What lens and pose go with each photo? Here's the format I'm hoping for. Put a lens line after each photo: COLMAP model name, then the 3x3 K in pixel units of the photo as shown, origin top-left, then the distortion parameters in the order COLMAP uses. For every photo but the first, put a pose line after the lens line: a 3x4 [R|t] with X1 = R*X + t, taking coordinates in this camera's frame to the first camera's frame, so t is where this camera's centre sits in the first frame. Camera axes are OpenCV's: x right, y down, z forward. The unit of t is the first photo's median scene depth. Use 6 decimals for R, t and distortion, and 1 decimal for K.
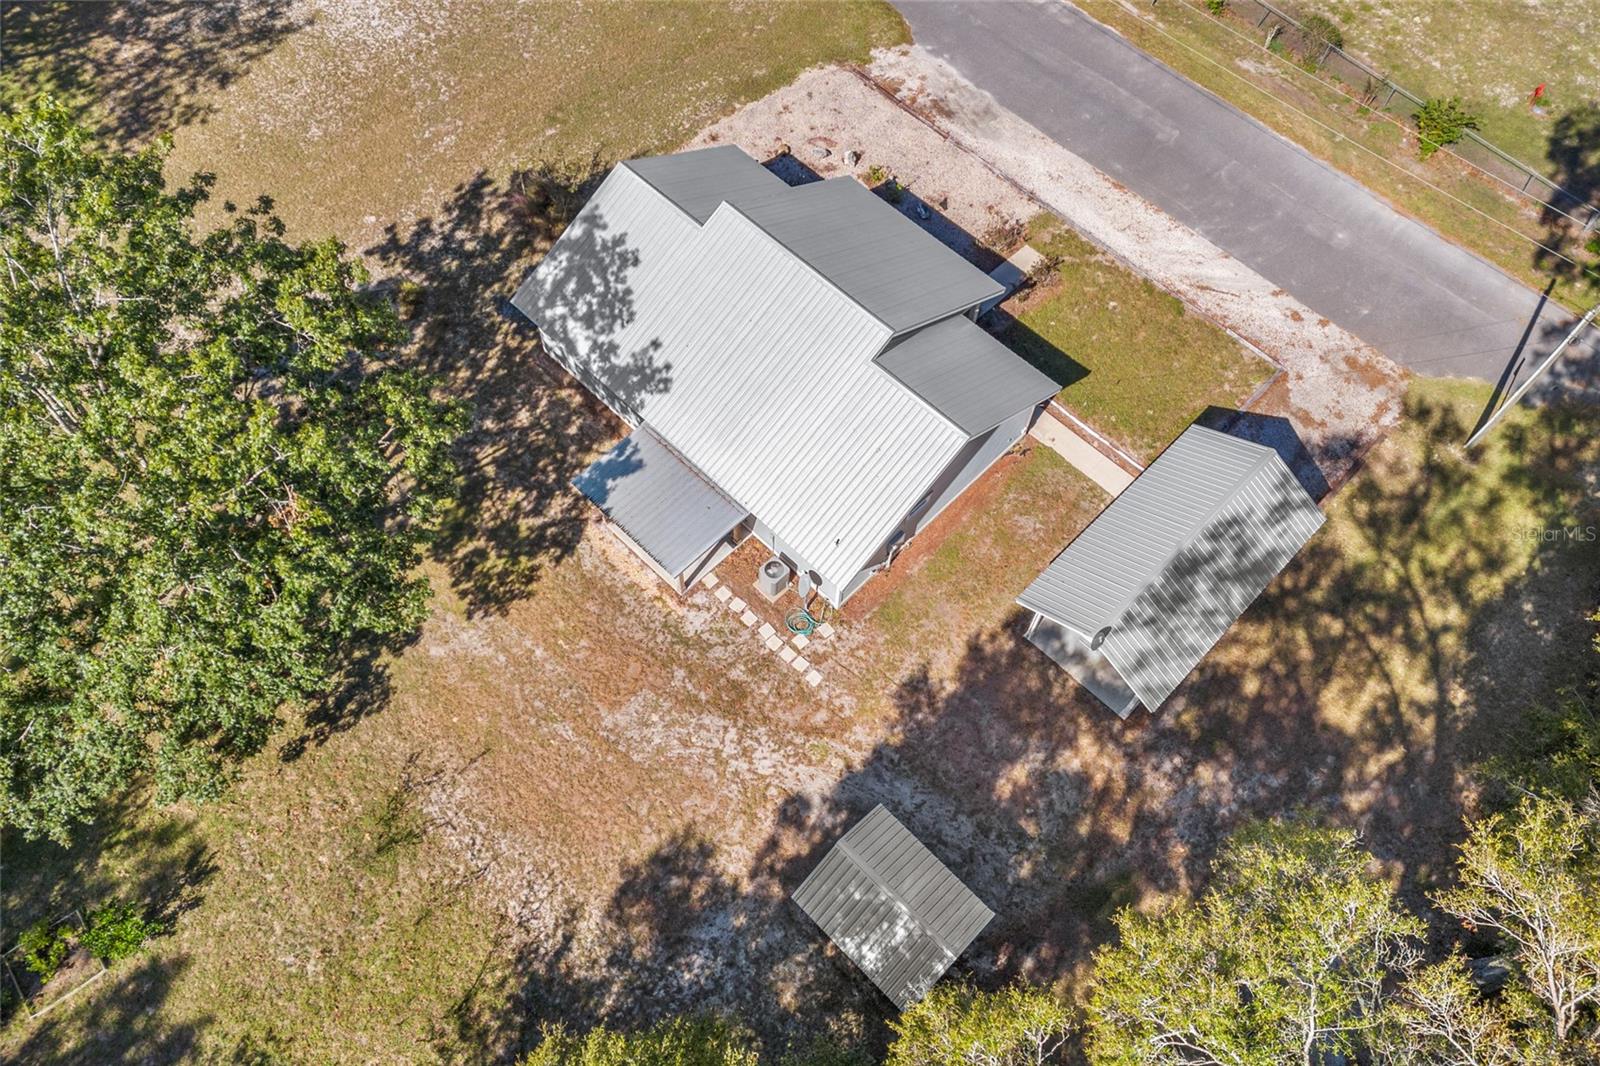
lens RADIAL K [[1177.0, 0, 766.4], [0, 1177.0, 533.9], [0, 0, 1]] dist [0.113918, -0.135749]
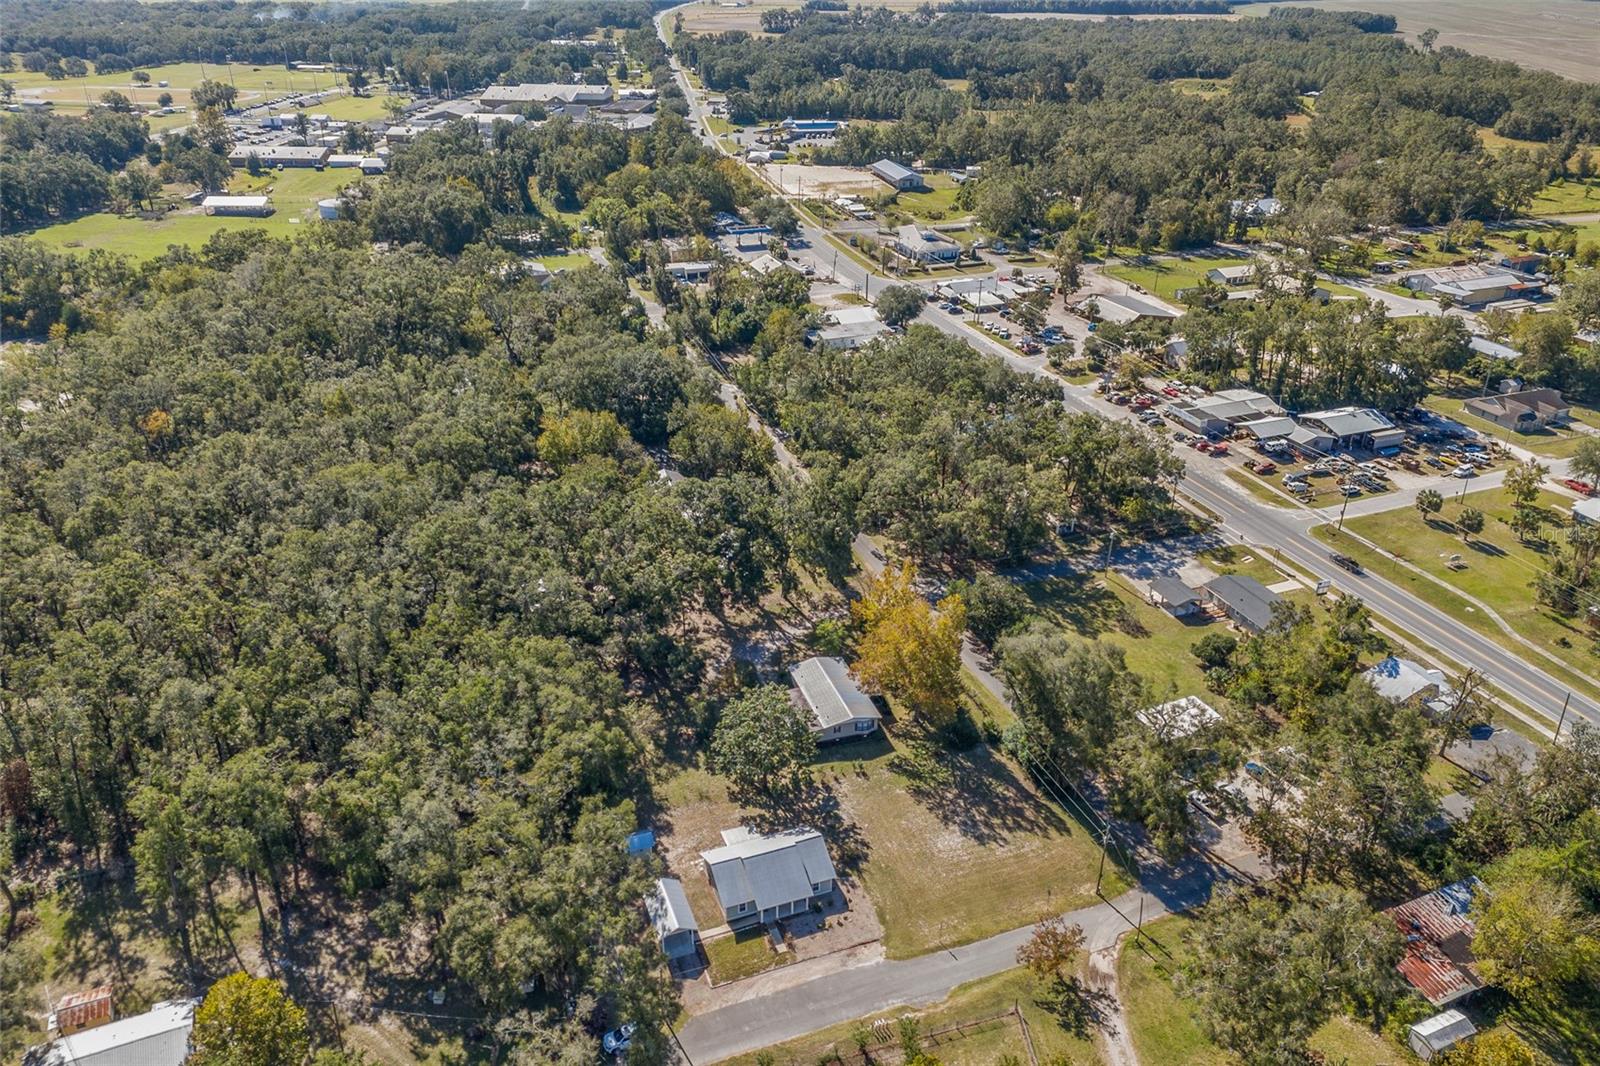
lens RADIAL K [[1175.7, 0, 804.8], [0, 1175.7, 518.6], [0, 0, 1]] dist [0.100891, -0.125066]
pose [[-0.399776, 0.377085, -0.835456, 2.711094], [-0.810717, 0.279821, 0.514236, -2.506325], [0.427689, 0.882897, 0.193844, -0.697038]]
